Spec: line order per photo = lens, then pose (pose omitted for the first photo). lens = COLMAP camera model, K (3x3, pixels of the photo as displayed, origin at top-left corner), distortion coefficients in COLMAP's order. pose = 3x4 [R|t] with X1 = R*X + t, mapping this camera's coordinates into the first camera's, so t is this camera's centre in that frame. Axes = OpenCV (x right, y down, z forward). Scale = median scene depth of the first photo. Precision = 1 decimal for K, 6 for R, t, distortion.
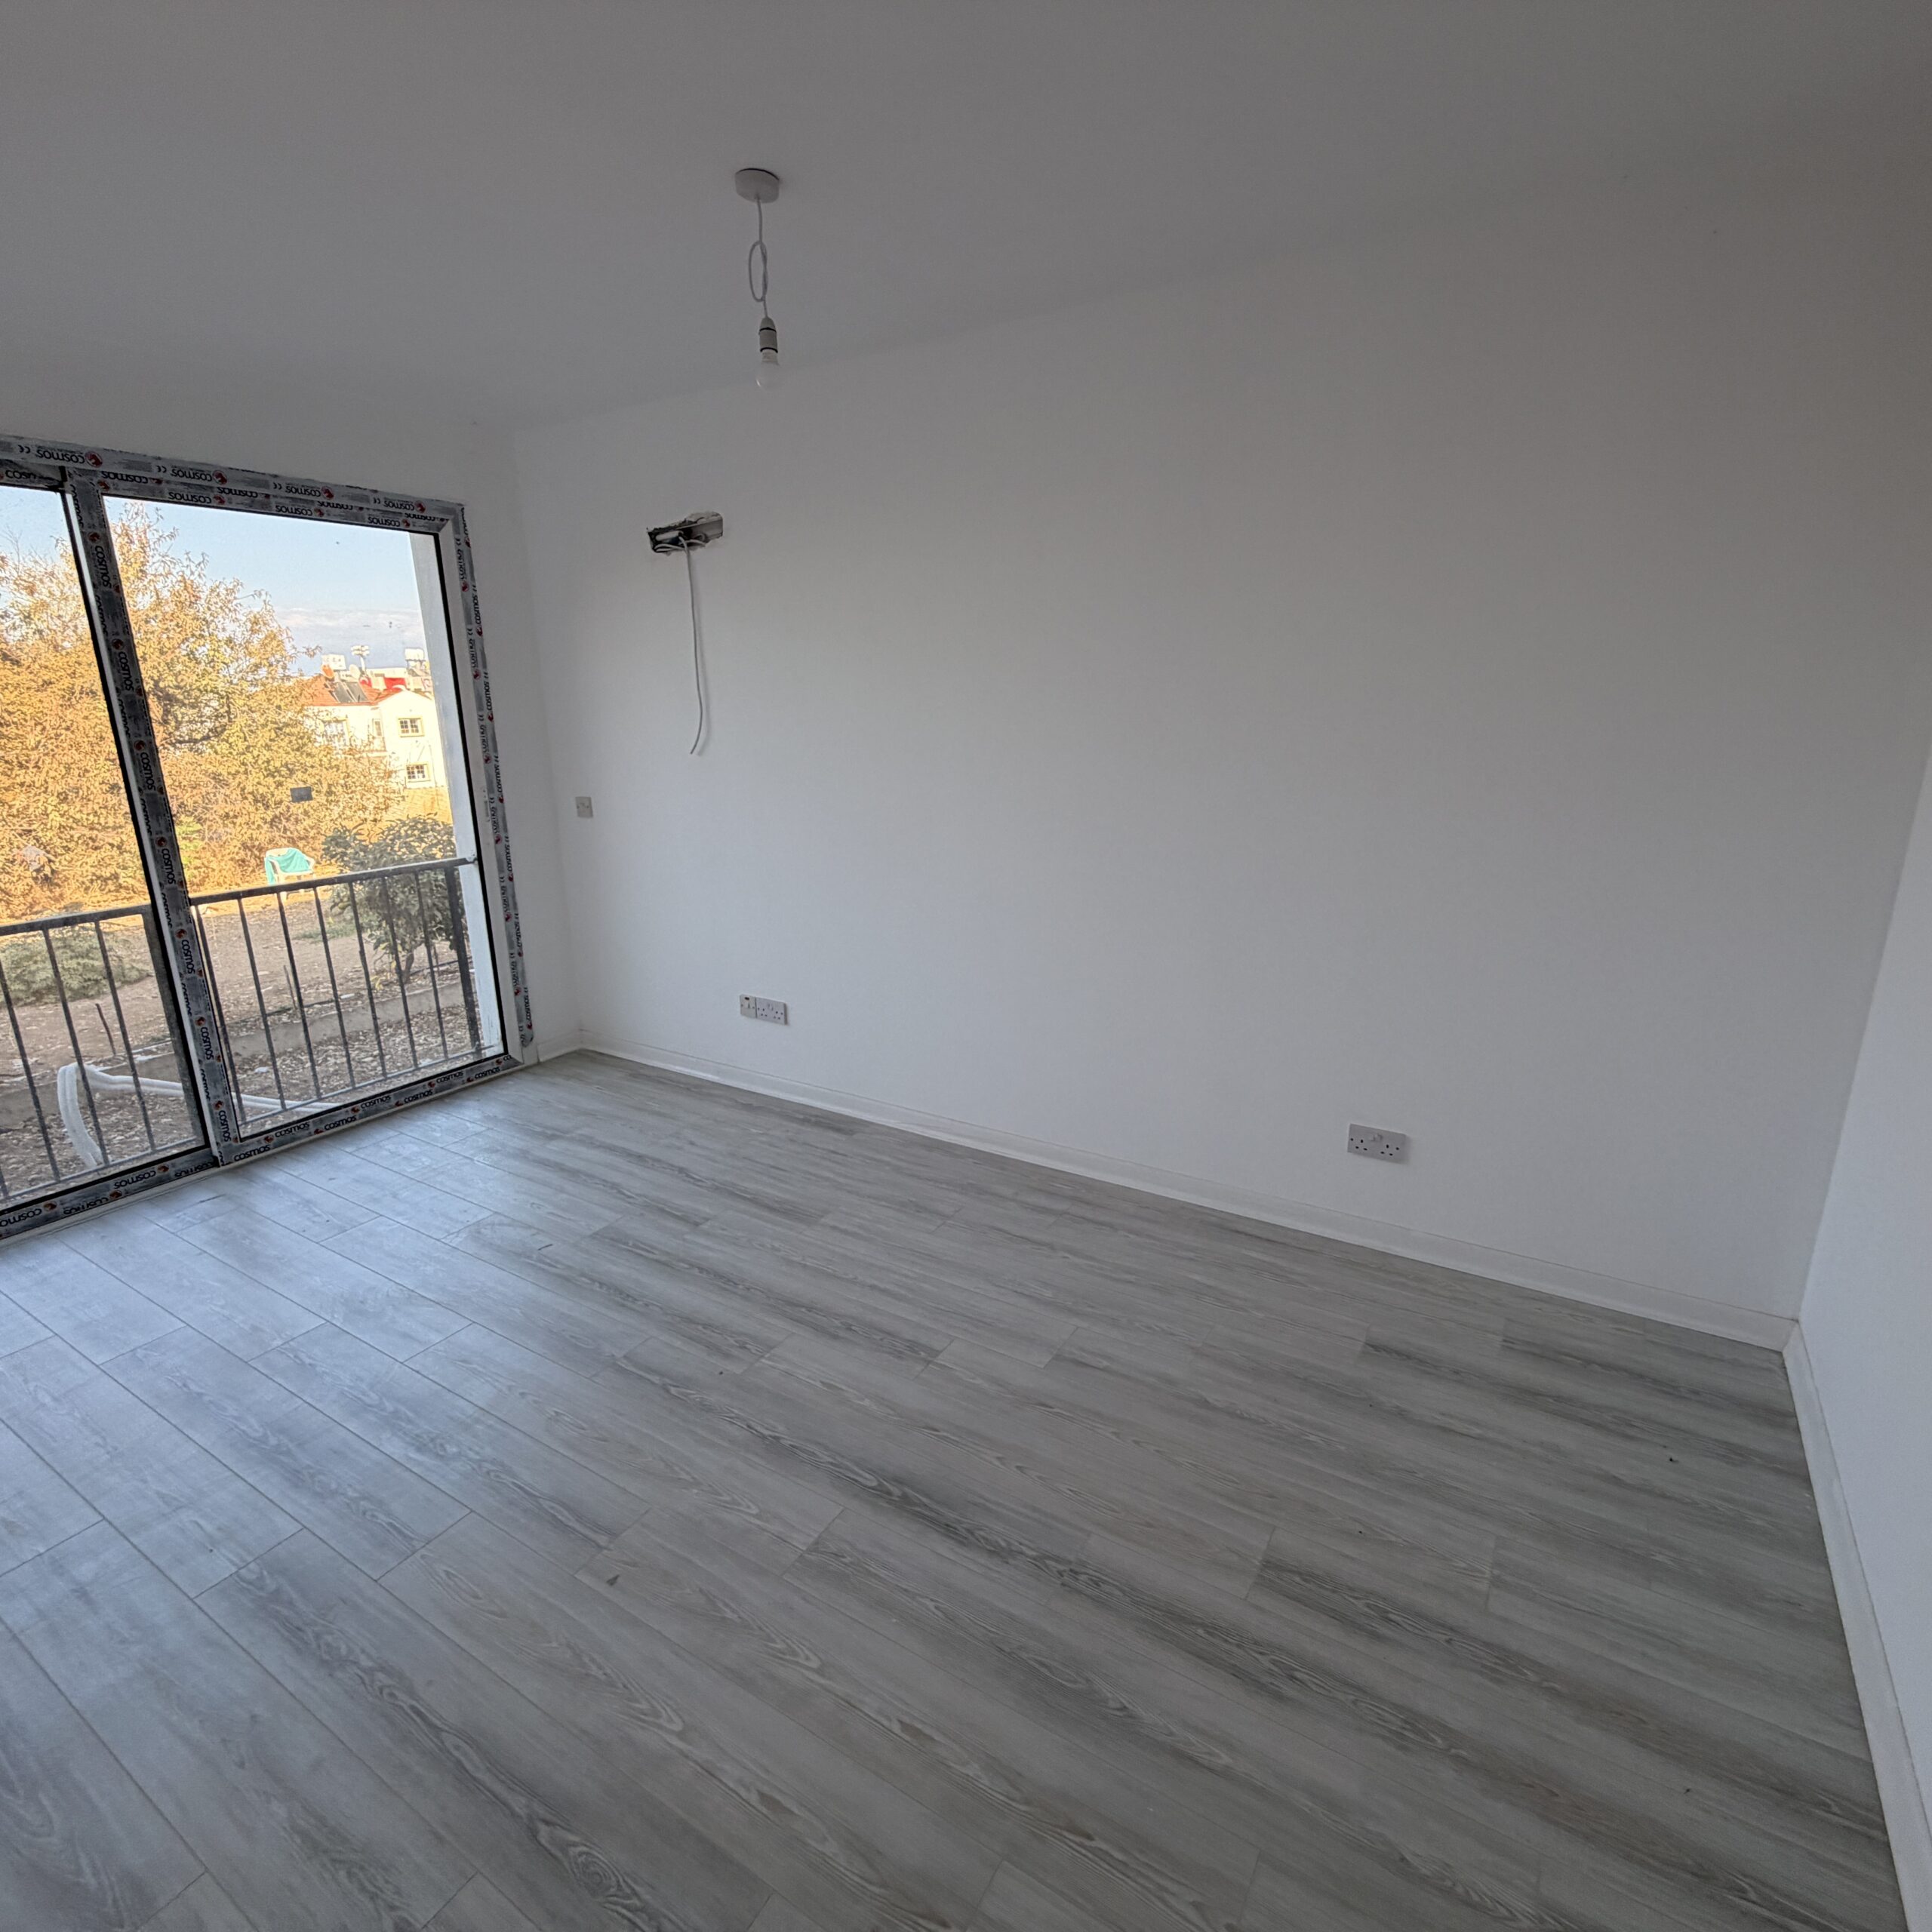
lens RADIAL K [[1015.9, 0, 959.9], [0, 1015.9, 965.7], [0, 0, 1]] dist [0.001044, -0.001034]
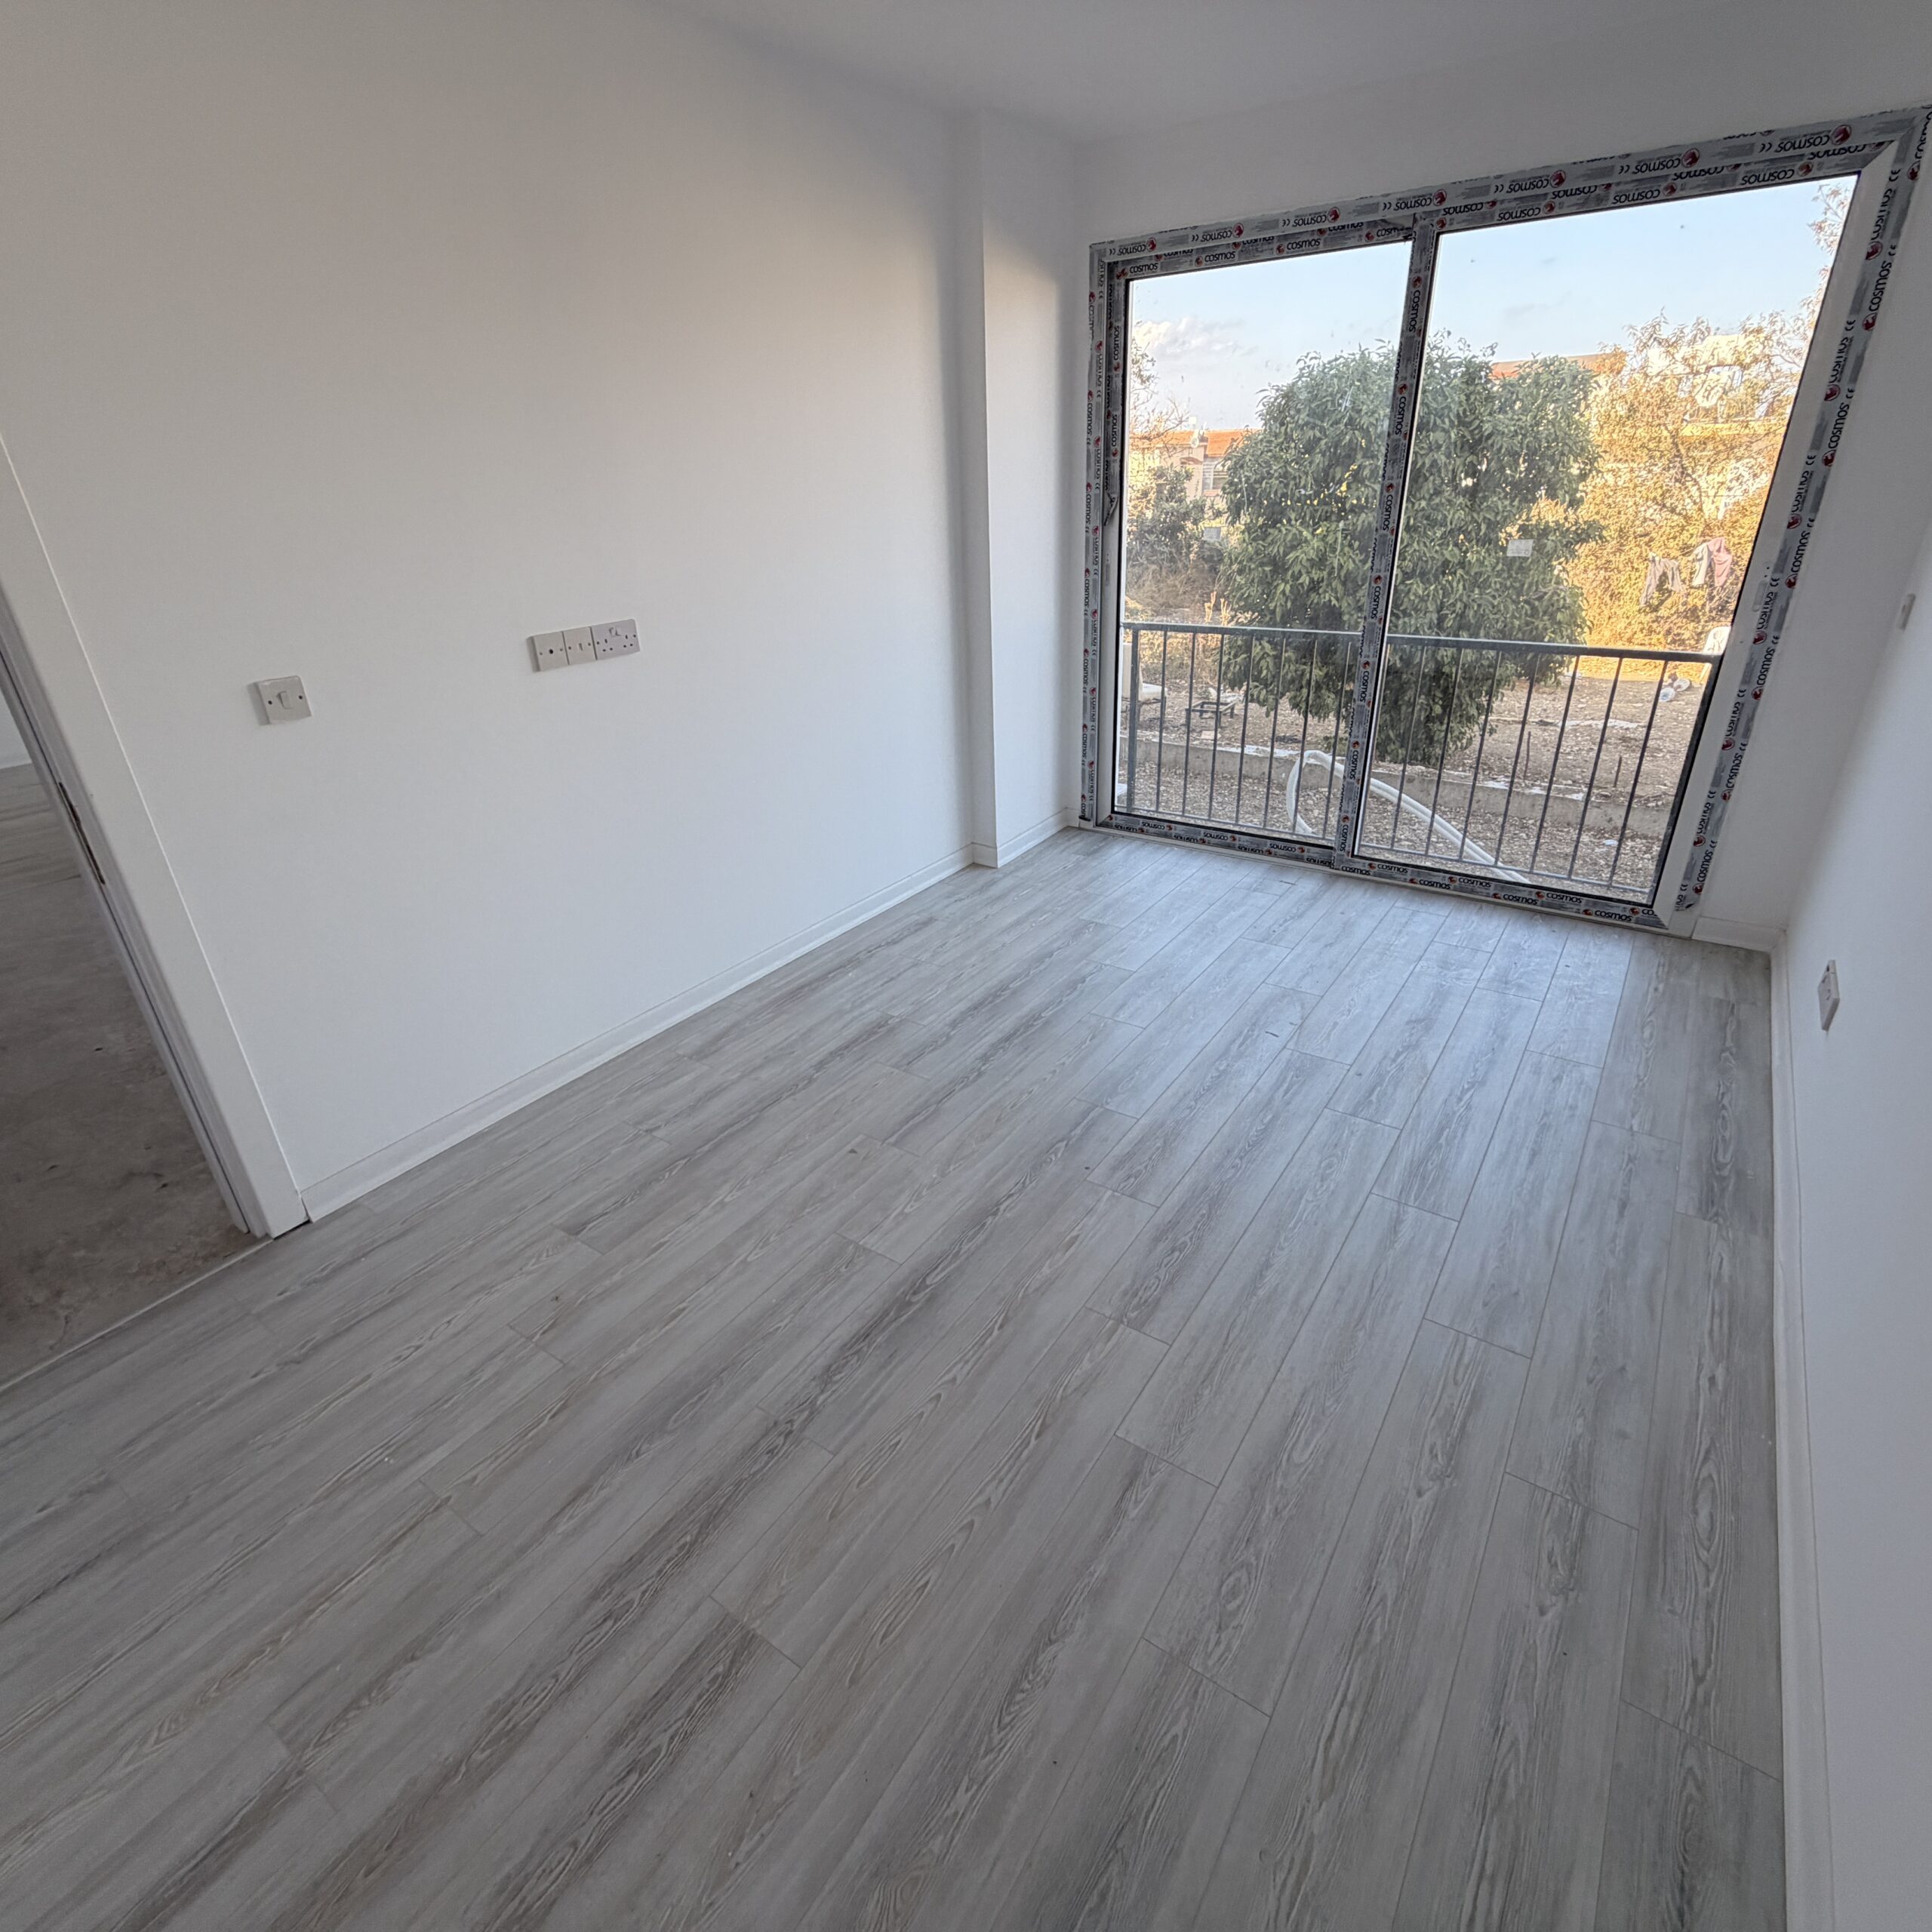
lens RADIAL K [[1015.9, 0, 959.9], [0, 1015.9, 965.7], [0, 0, 1]] dist [0.001044, -0.001034]
pose [[-0.044724, 0.454610, -0.889567, 0.431596], [-0.226963, 0.862549, 0.452214, -0.153684], [0.972876, 0.222123, 0.064603, 0.555765]]
